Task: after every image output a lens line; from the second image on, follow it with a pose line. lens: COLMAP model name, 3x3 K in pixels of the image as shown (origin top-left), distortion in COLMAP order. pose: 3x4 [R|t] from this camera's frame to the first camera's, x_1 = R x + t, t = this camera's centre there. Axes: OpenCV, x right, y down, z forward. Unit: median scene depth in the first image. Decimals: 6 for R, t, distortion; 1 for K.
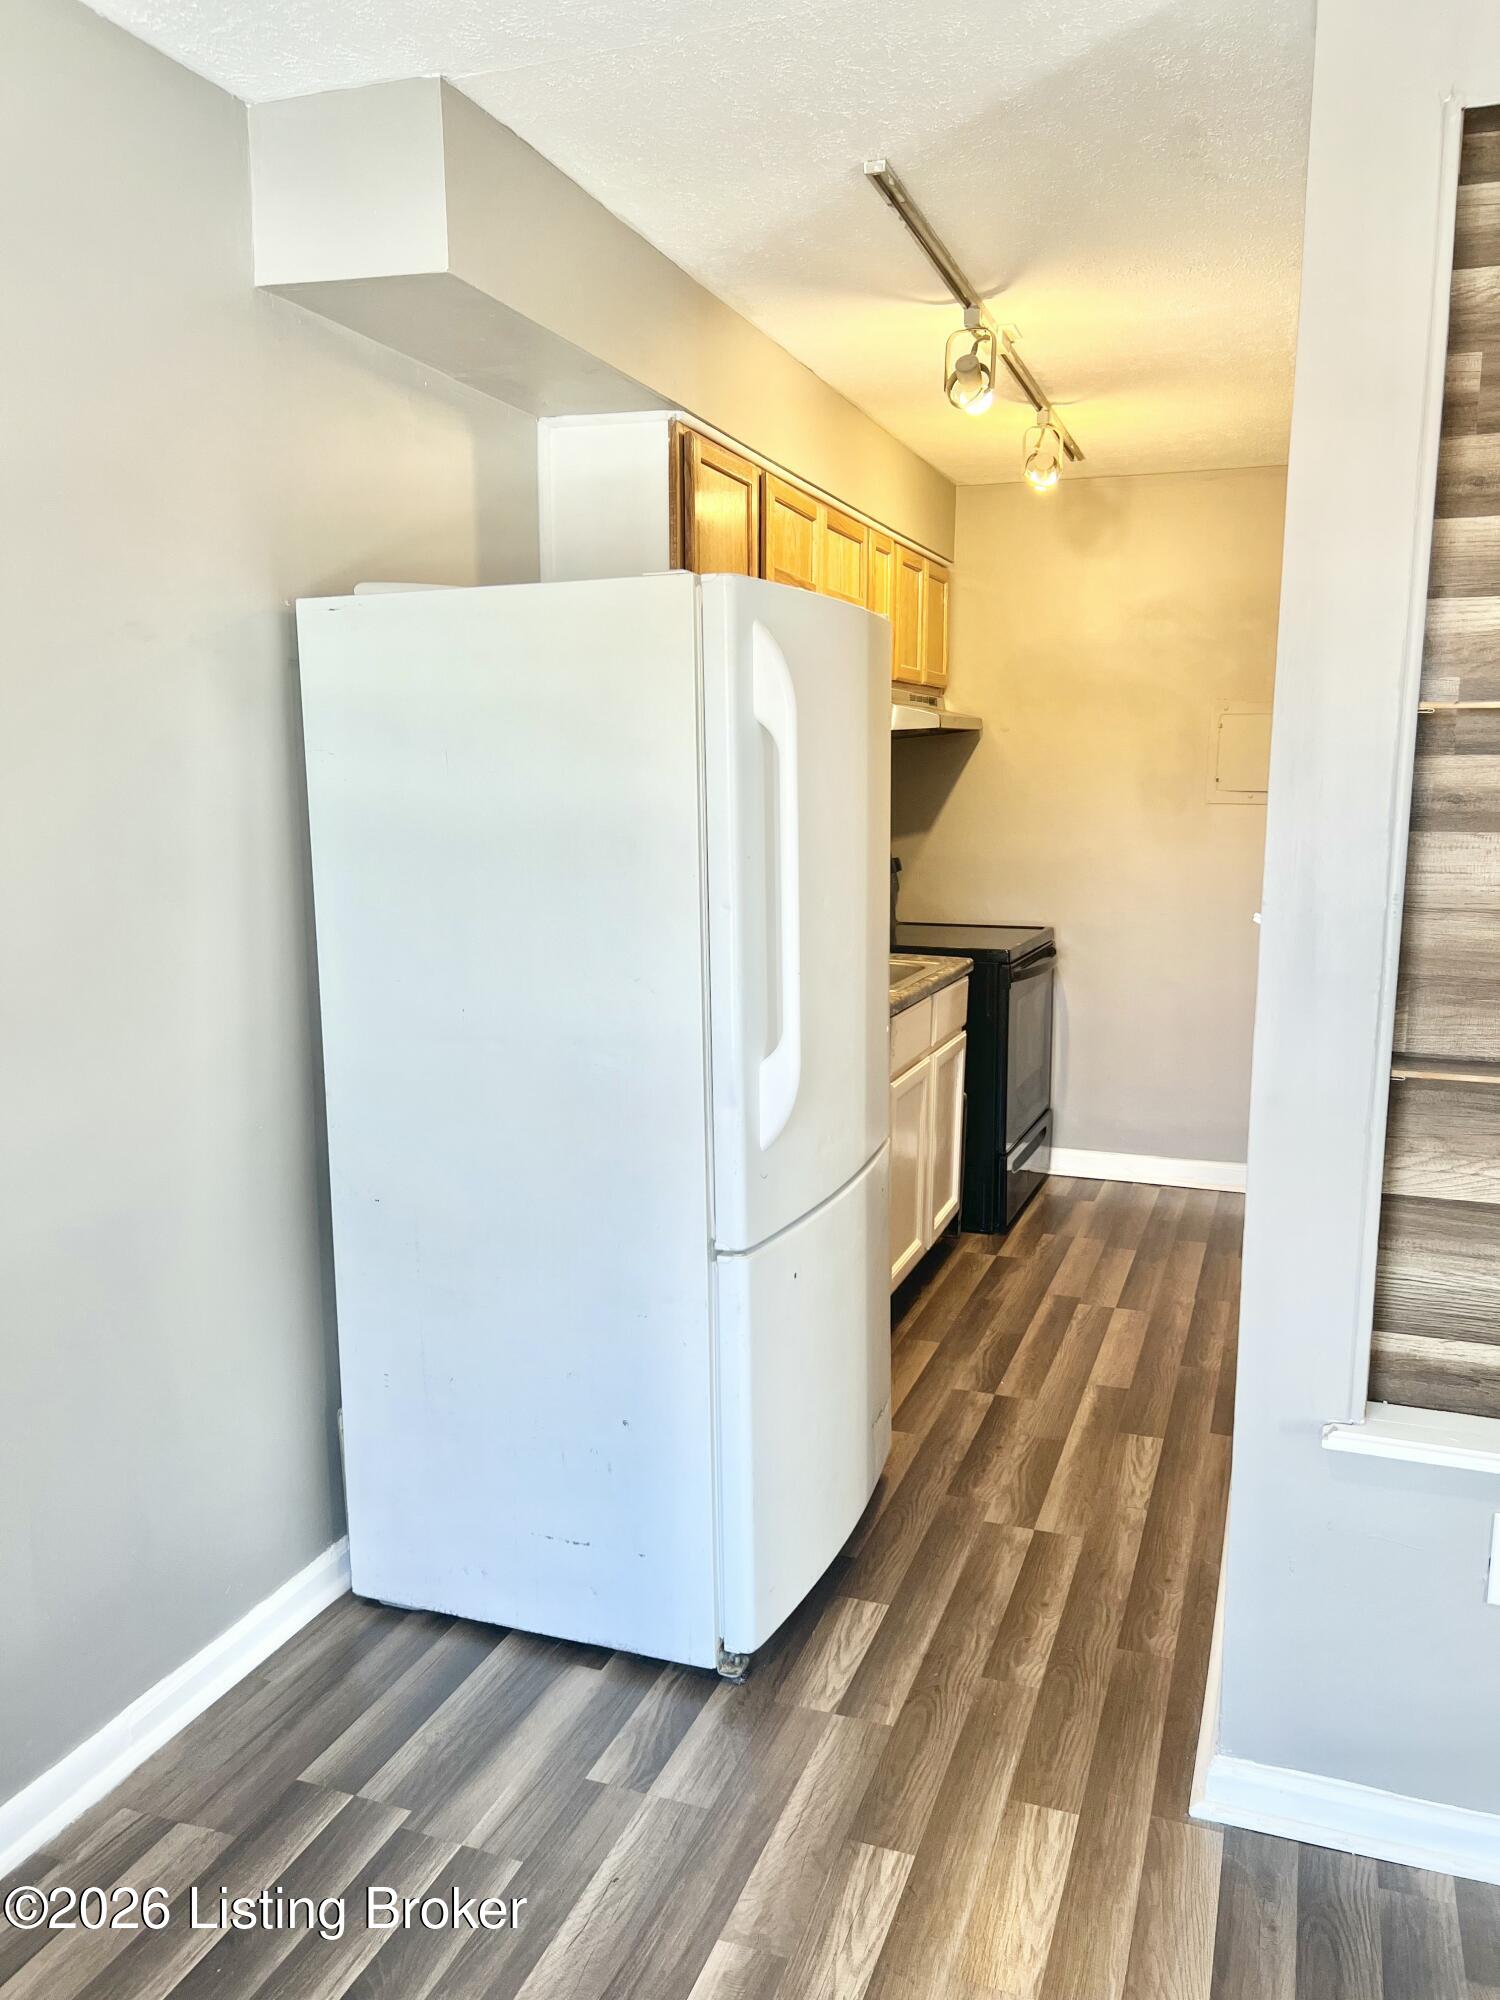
lens RADIAL K [[1515.3, 0, 742.9], [0, 1515.3, 1005.3], [0, 0, 1]] dist [0.011846, 0.008021]
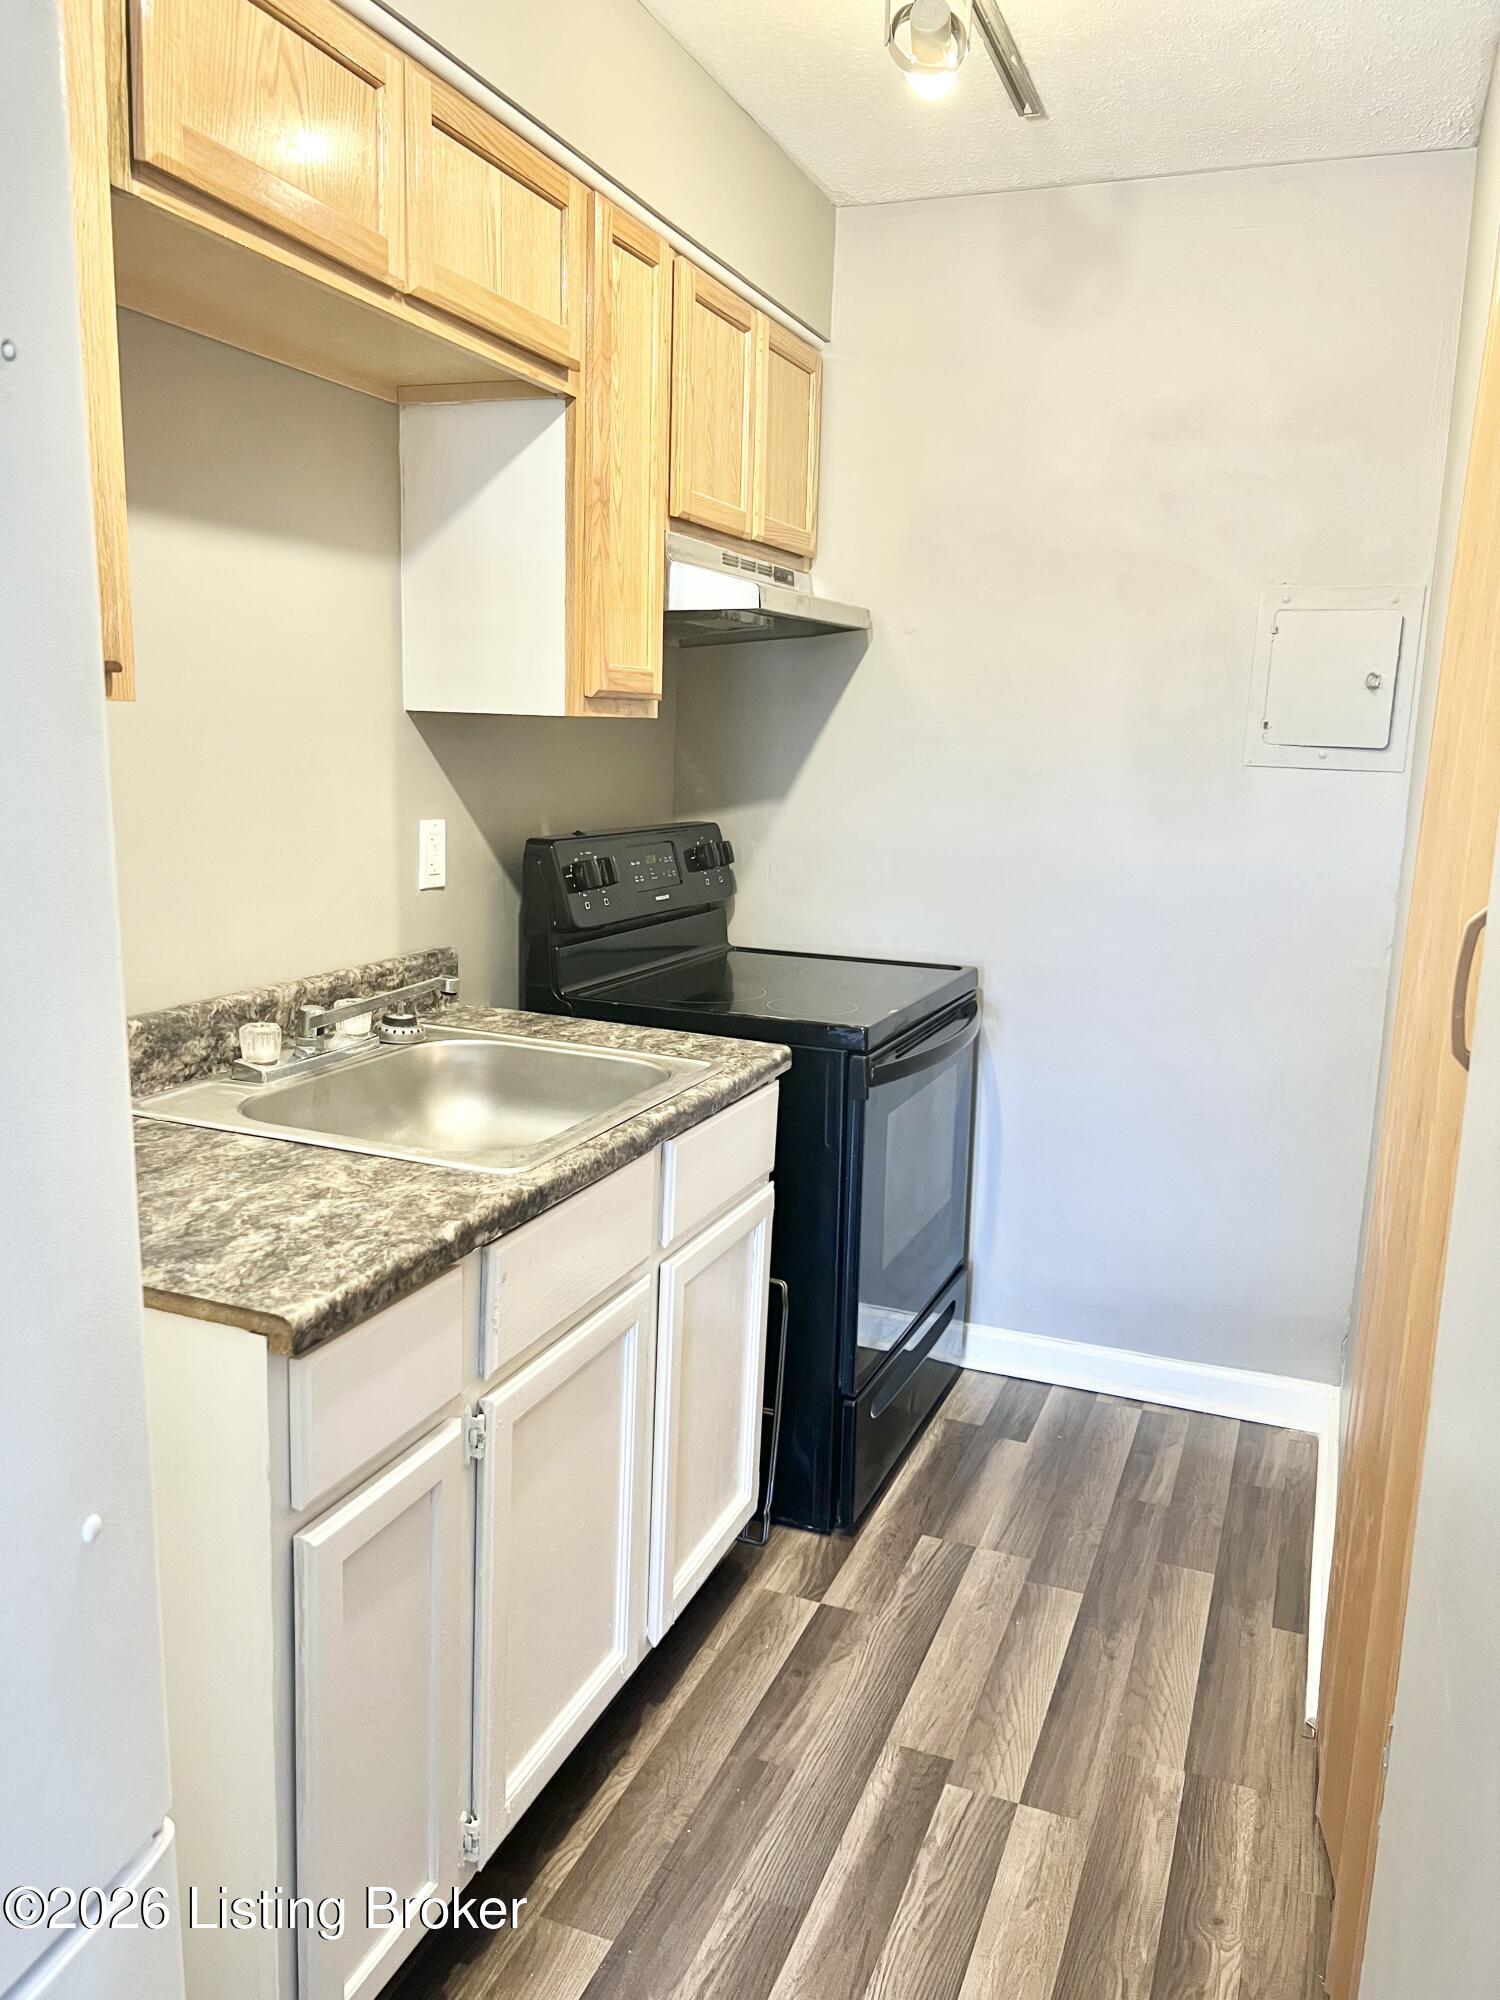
lens RADIAL K [[1515.3, 0, 762.9], [0, 1515.3, 999.6], [0, 0, 1]] dist [0.011846, 0.008021]
pose [[0.999567, 0.029104, -0.004385, 0.138562], [-0.028964, 0.999154, 0.029183, -0.060064], [0.005230, -0.029043, 0.999564, 0.456000]]
